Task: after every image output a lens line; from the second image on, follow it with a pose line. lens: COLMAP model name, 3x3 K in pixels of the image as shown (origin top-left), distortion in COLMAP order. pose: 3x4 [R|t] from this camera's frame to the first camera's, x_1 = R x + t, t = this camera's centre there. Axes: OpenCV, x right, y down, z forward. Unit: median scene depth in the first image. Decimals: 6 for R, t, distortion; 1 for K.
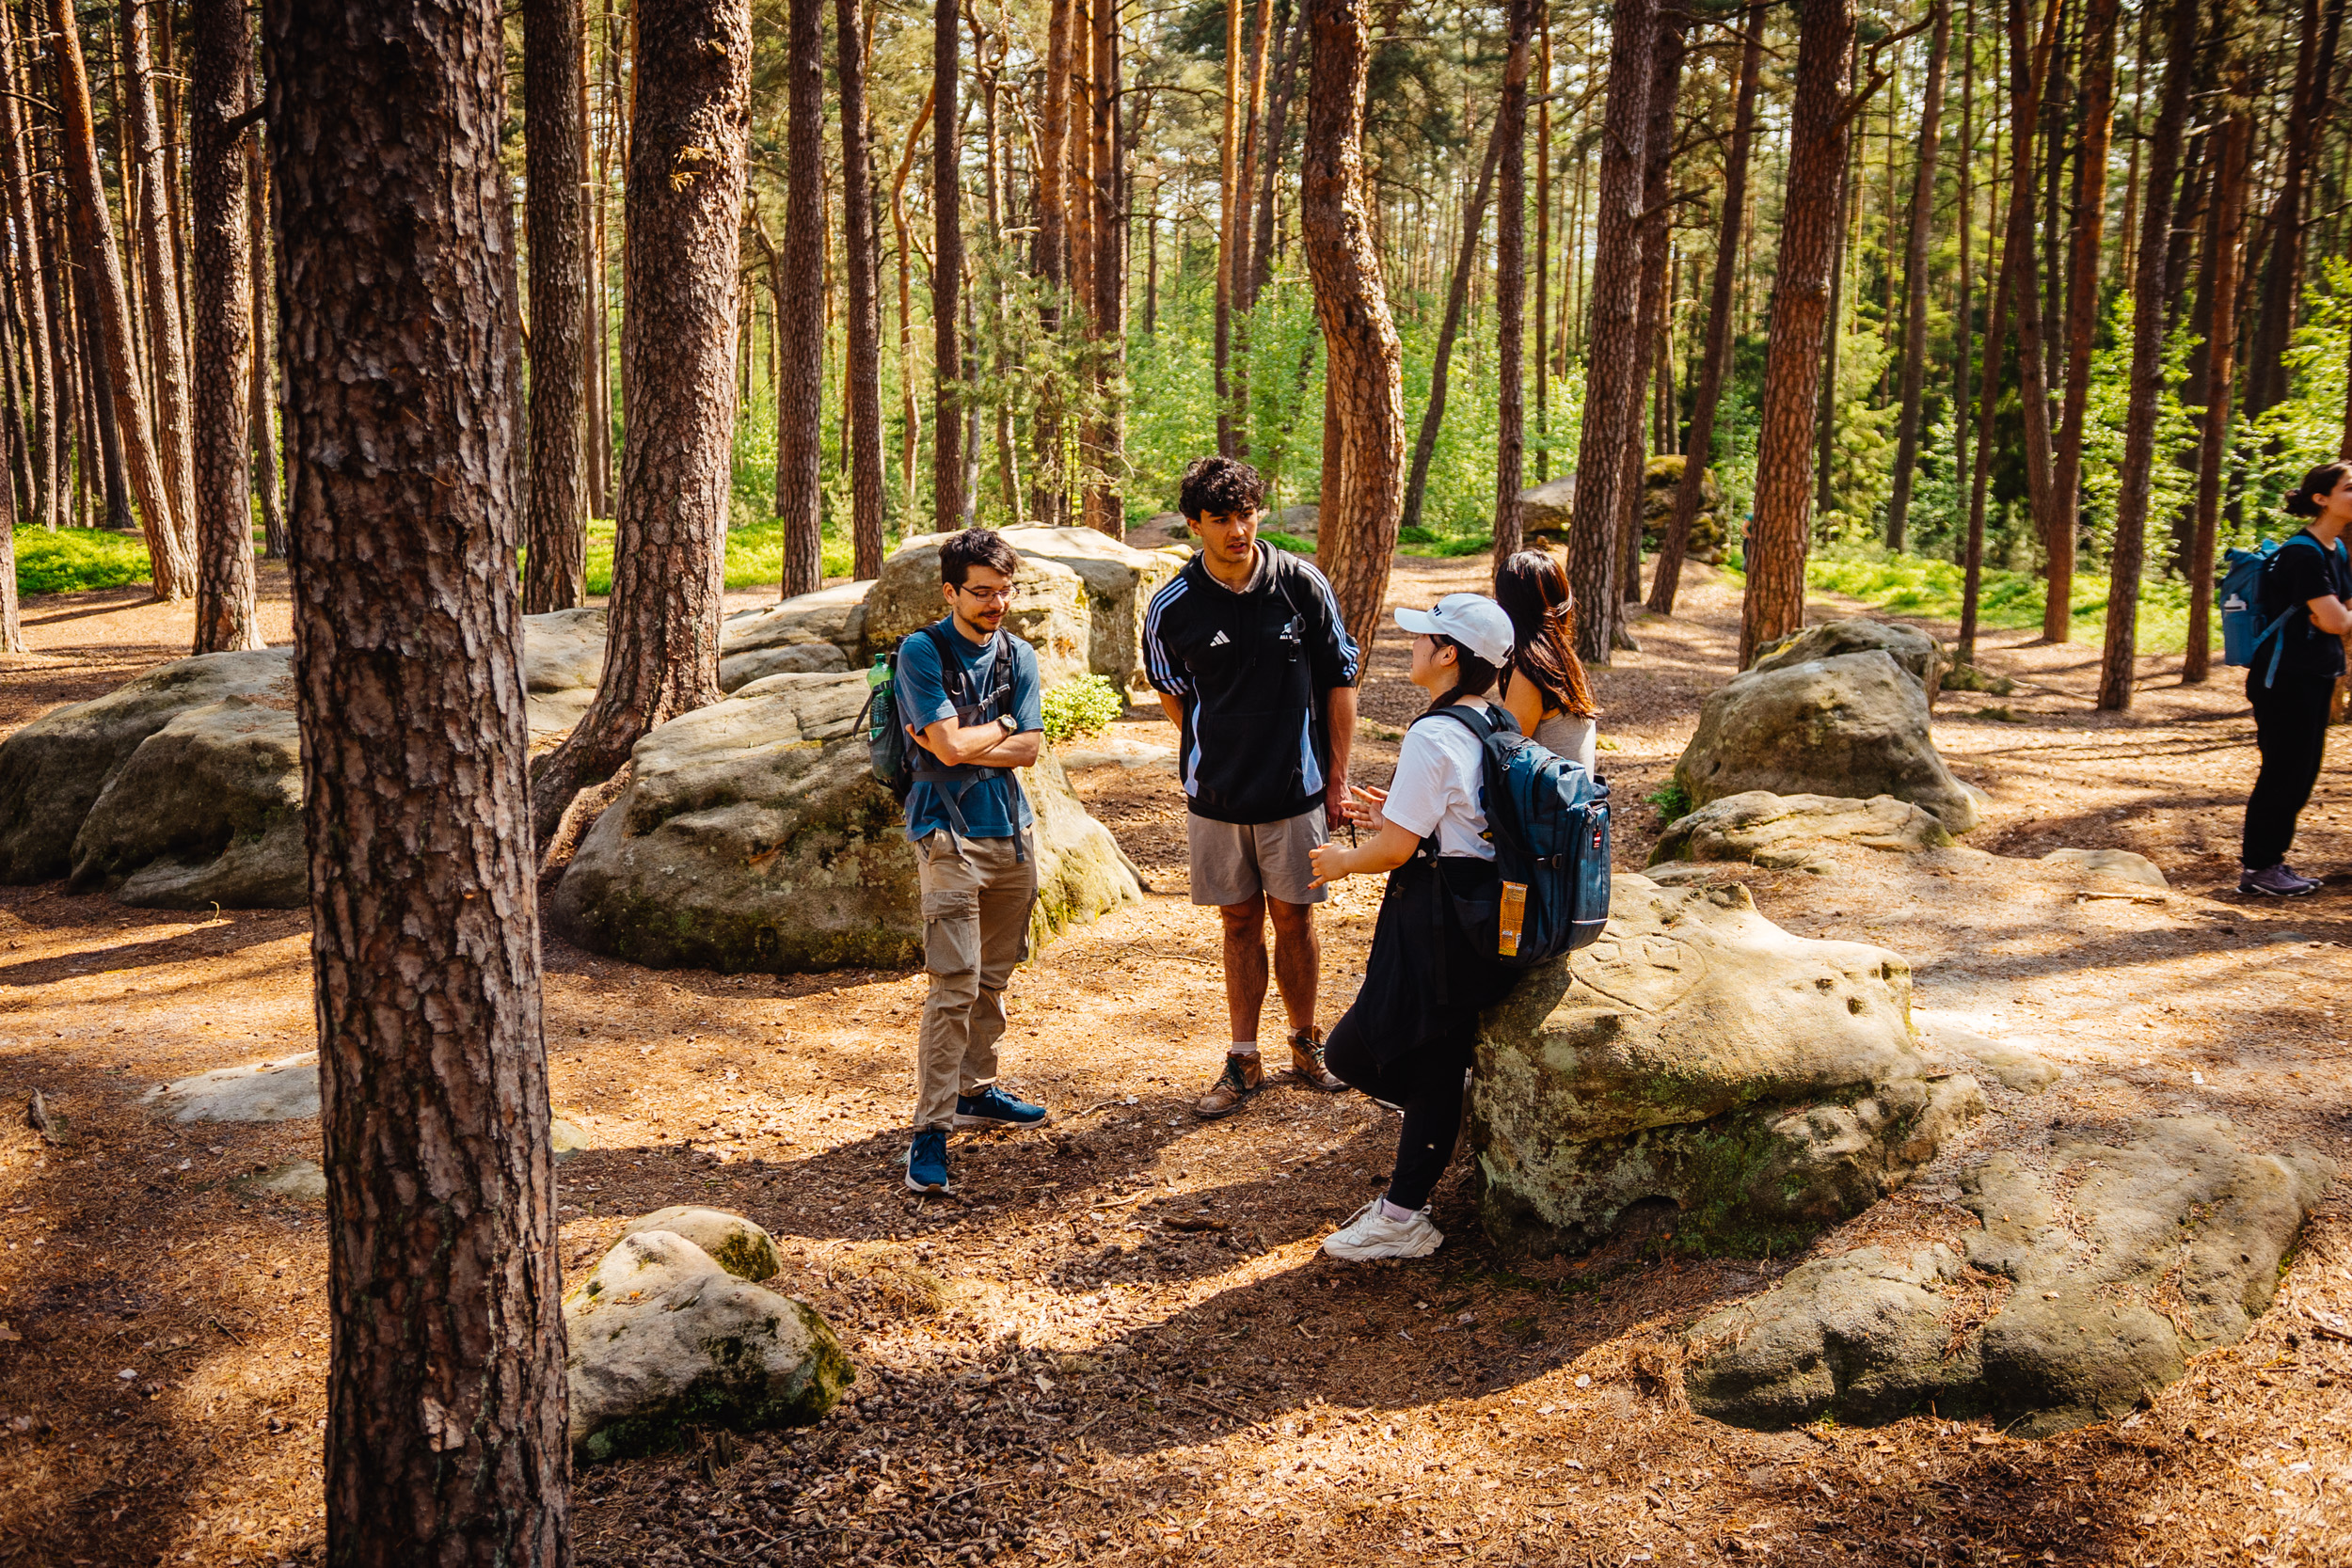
lens RADIAL K [[2293.7, 0, 1178.6], [0, 2293.7, 781.6], [0, 0, 1]] dist [0.085578, 0.000000]
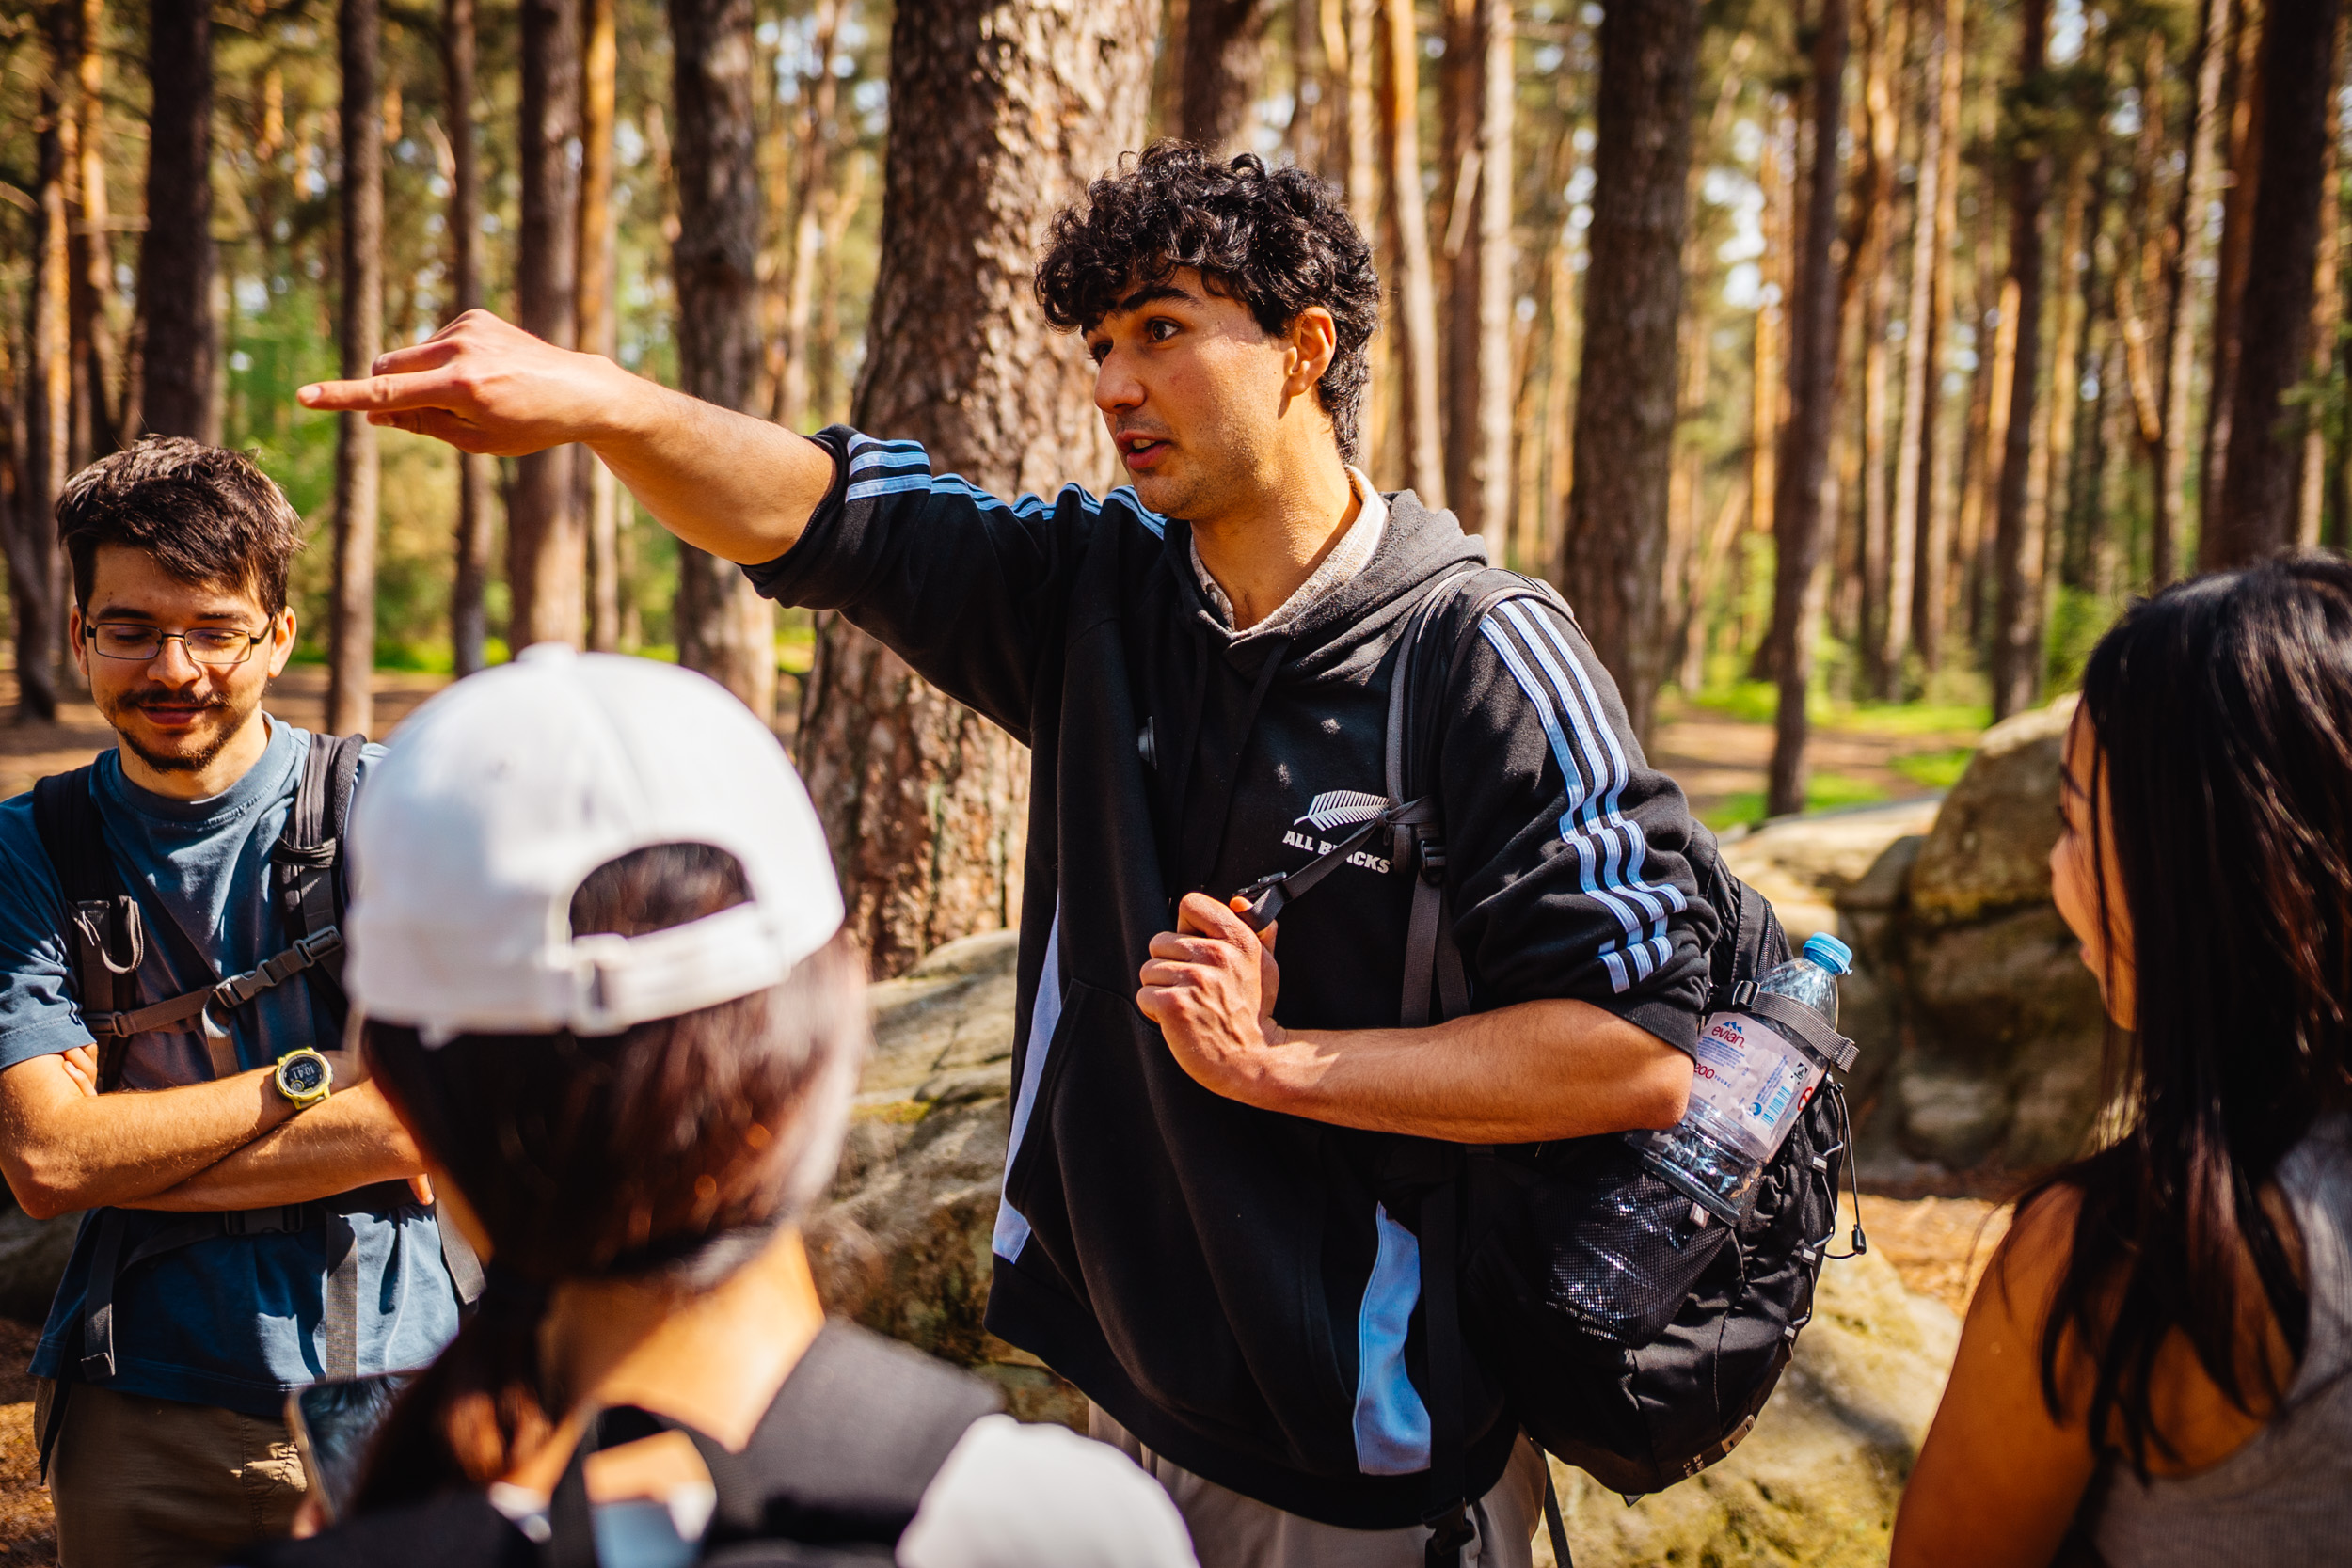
lens RADIAL K [[3618.3, 0, 1176.0], [0, 3618.3, 786.8], [0, 0, 1]] dist [0.189798, 0.000000]
pose [[0.870058, 0.054127, -0.489969, 0.155007], [-0.102226, 0.992158, -0.071923, -0.027354], [0.482234, 0.112665, 0.868768, 0.444342]]
